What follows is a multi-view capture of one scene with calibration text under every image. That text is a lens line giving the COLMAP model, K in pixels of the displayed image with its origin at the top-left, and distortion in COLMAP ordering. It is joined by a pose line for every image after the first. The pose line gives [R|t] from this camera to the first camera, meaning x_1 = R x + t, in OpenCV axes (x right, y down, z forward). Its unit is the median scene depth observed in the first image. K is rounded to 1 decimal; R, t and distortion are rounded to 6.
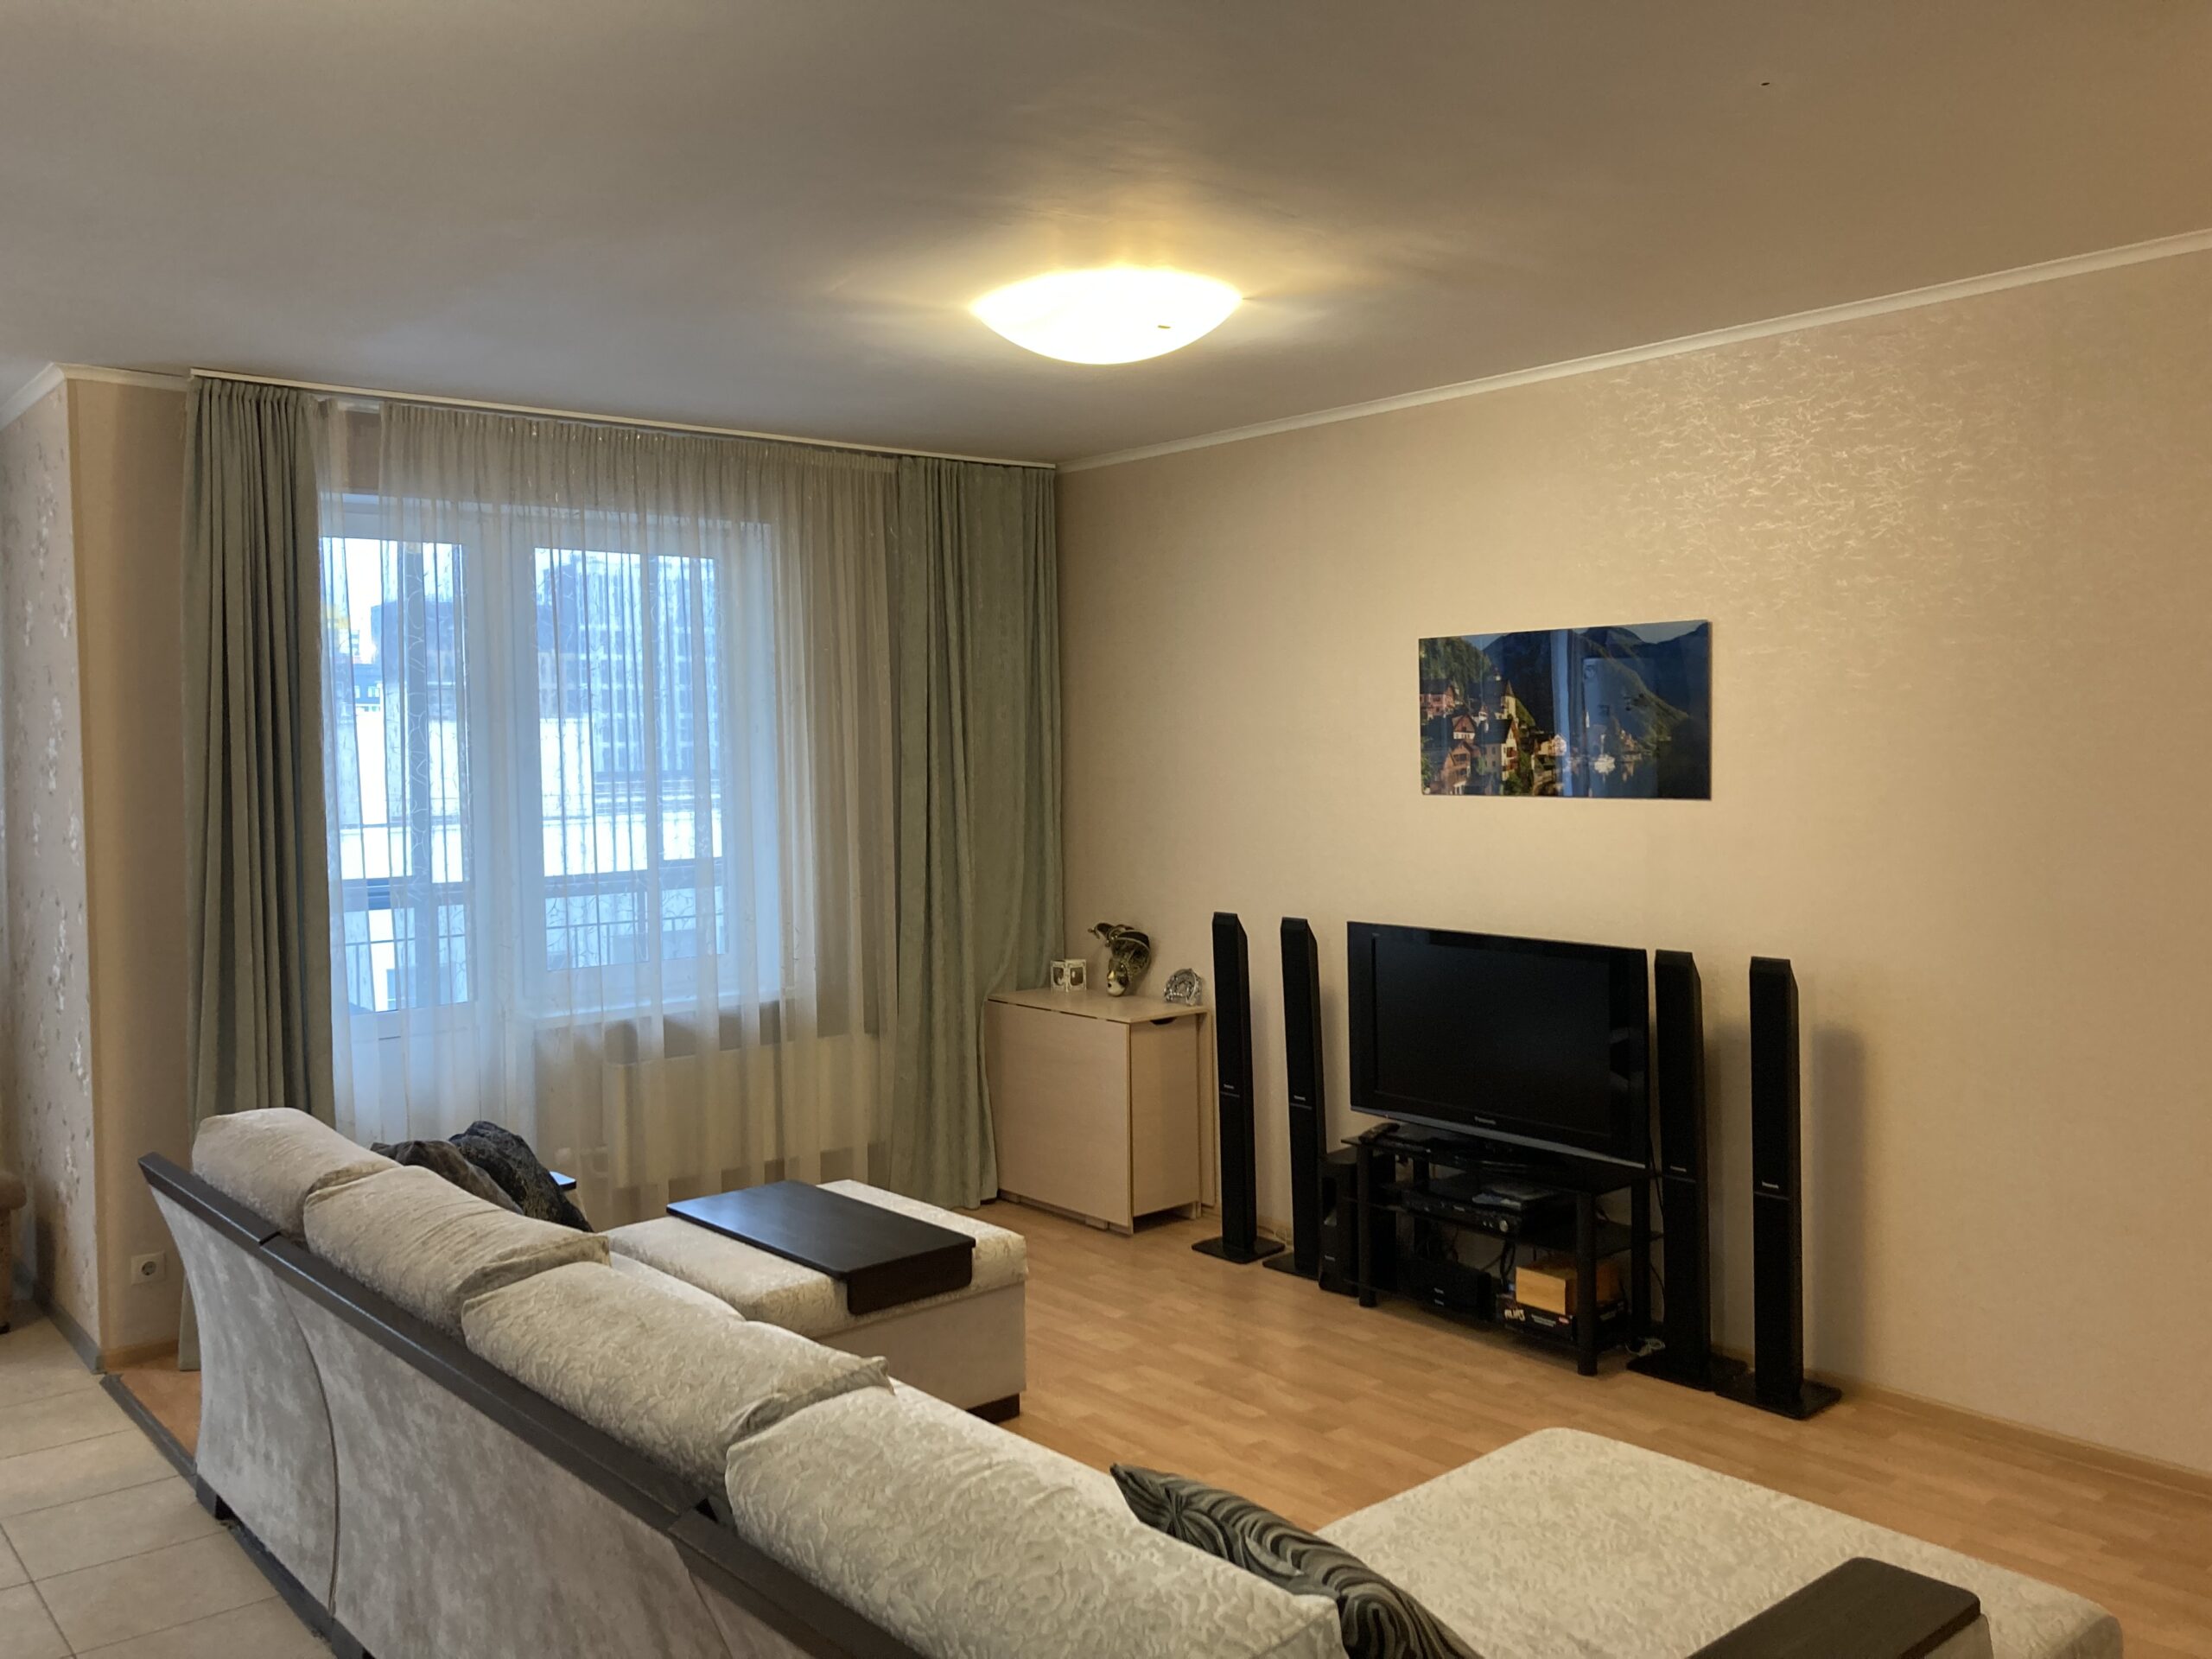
lens RADIAL K [[1839.3, 0, 1102.7], [0, 1839.3, 803.1], [0, 0, 1]] dist [0.051320, -0.055519]
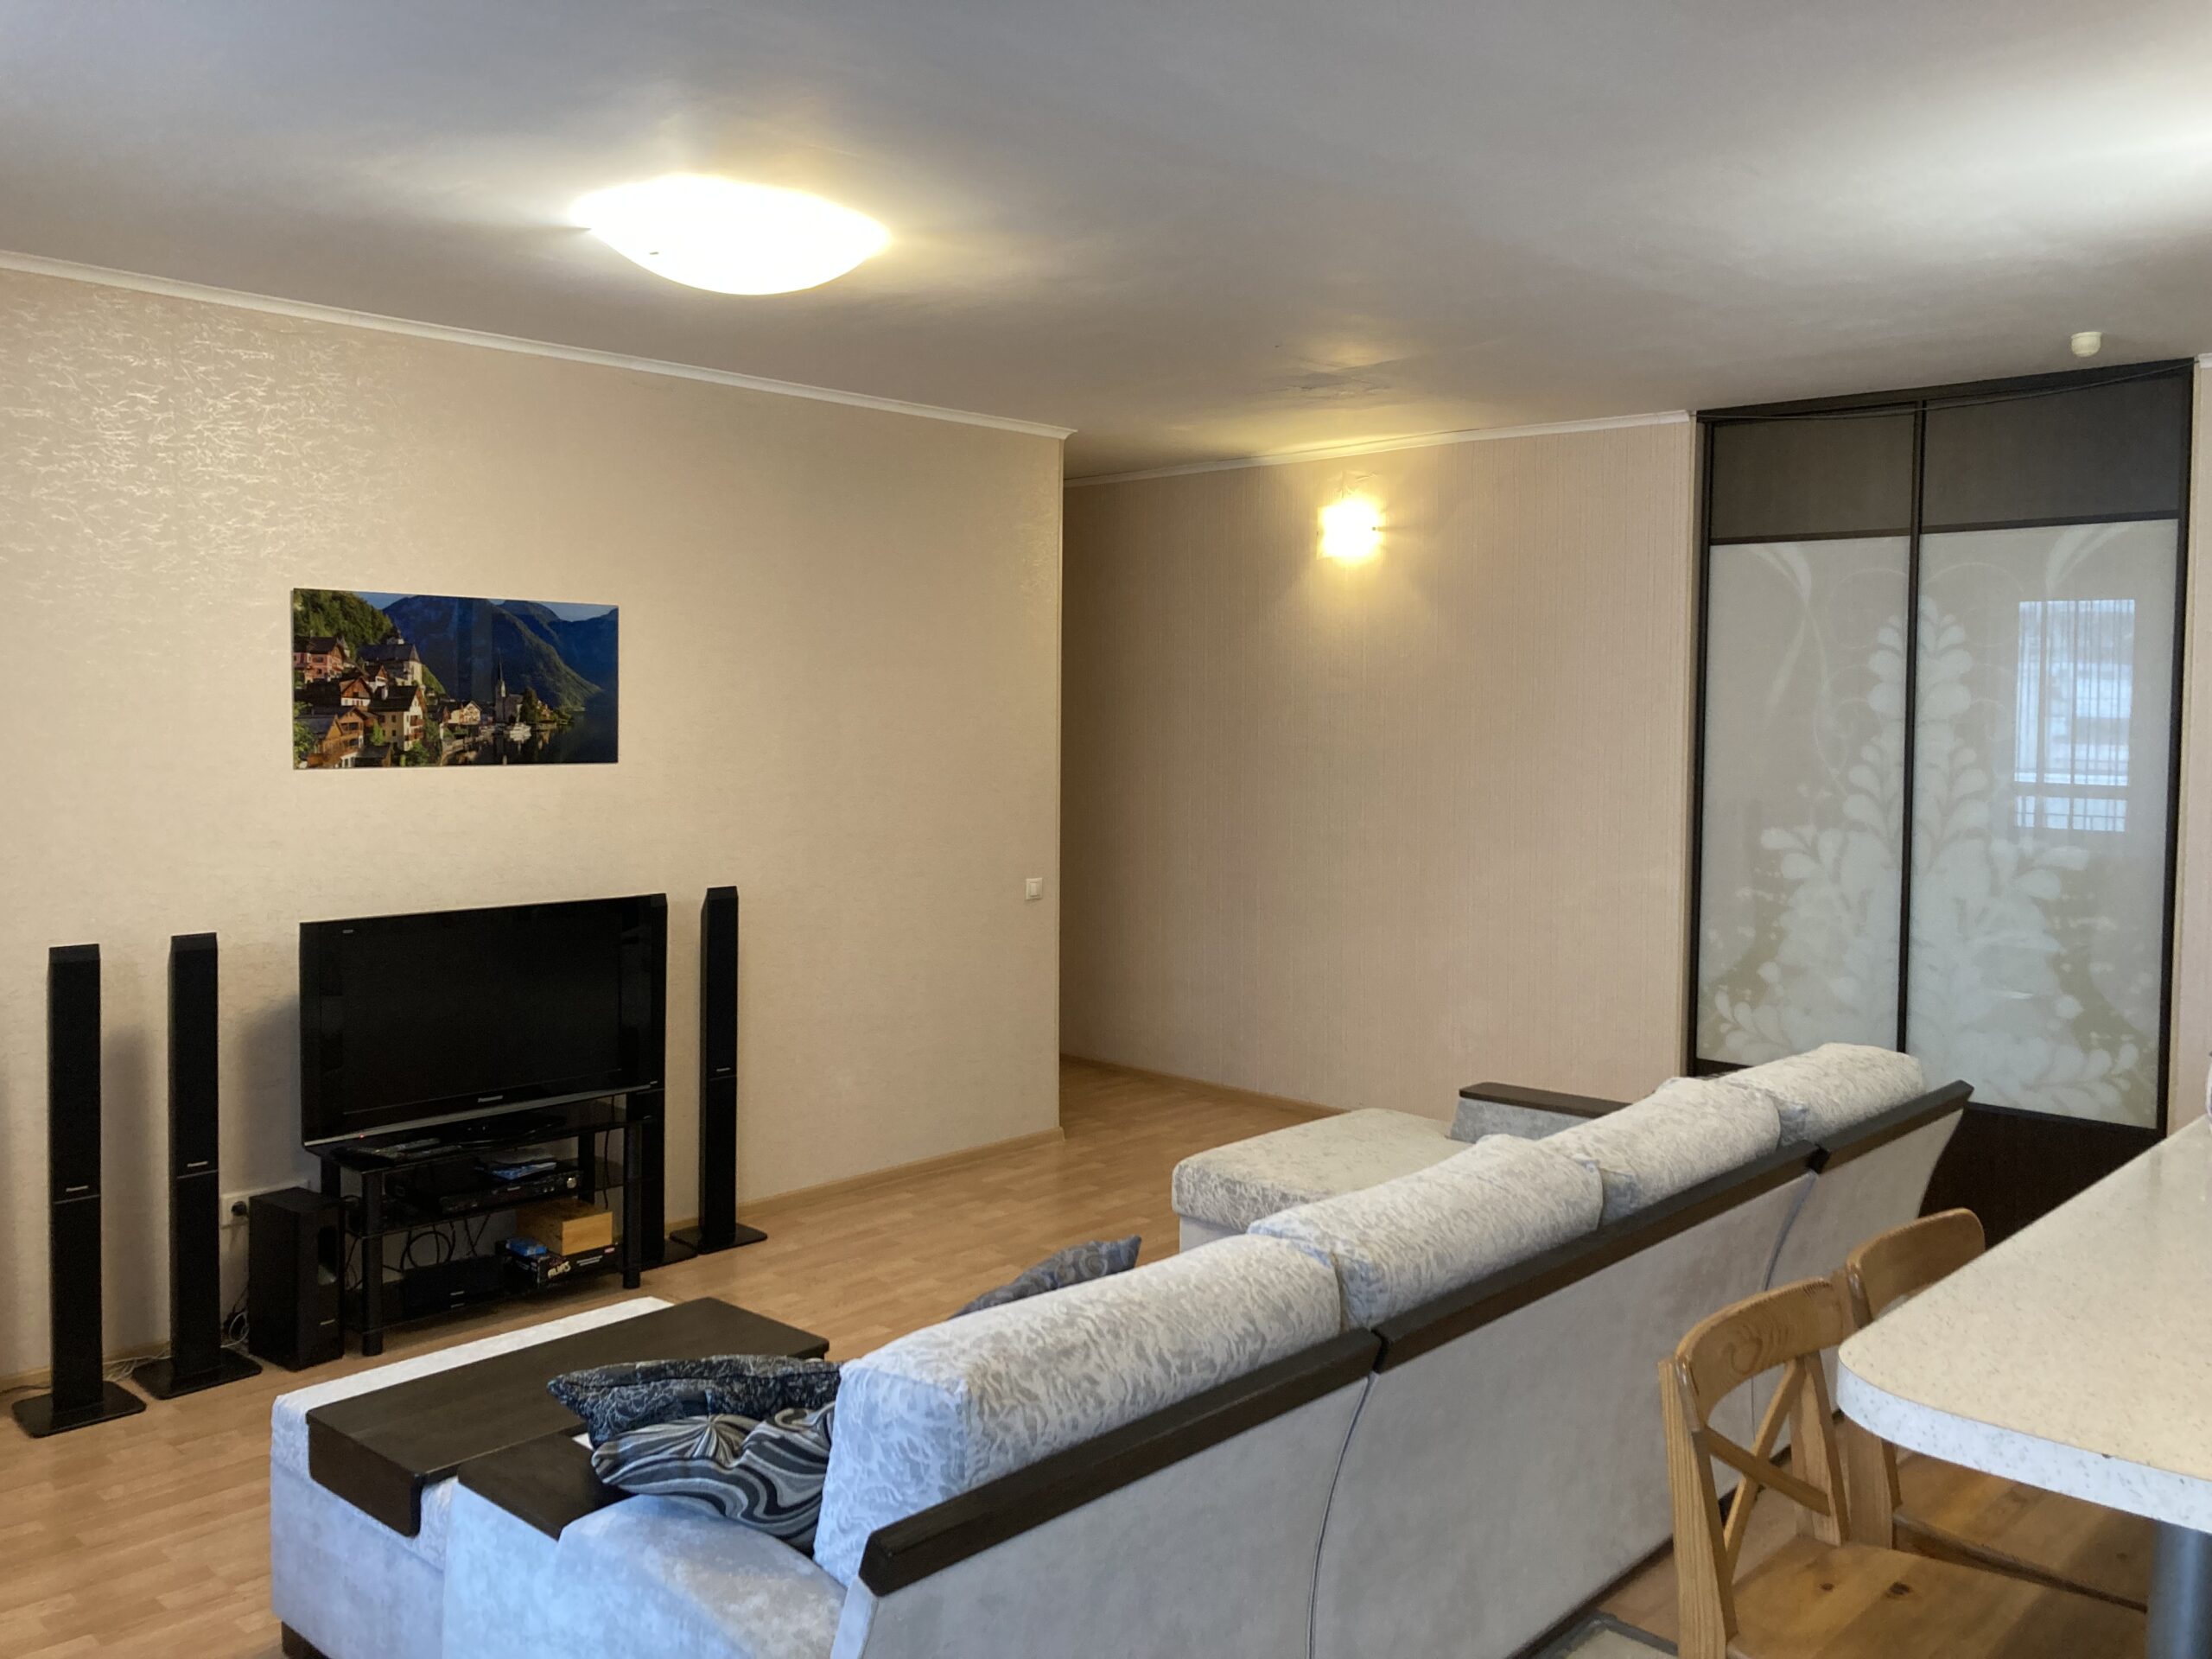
lens RADIAL K [[1753.8, 0, 1101.5], [0, 1753.8, 781.7], [0, 0, 1]] dist [0.000430, 0.001839]
pose [[-0.111688, -0.032624, 0.993208, -0.714981], [0.023665, 0.999090, 0.035479, -0.019809], [-0.993461, 0.027467, -0.110815, 0.746957]]
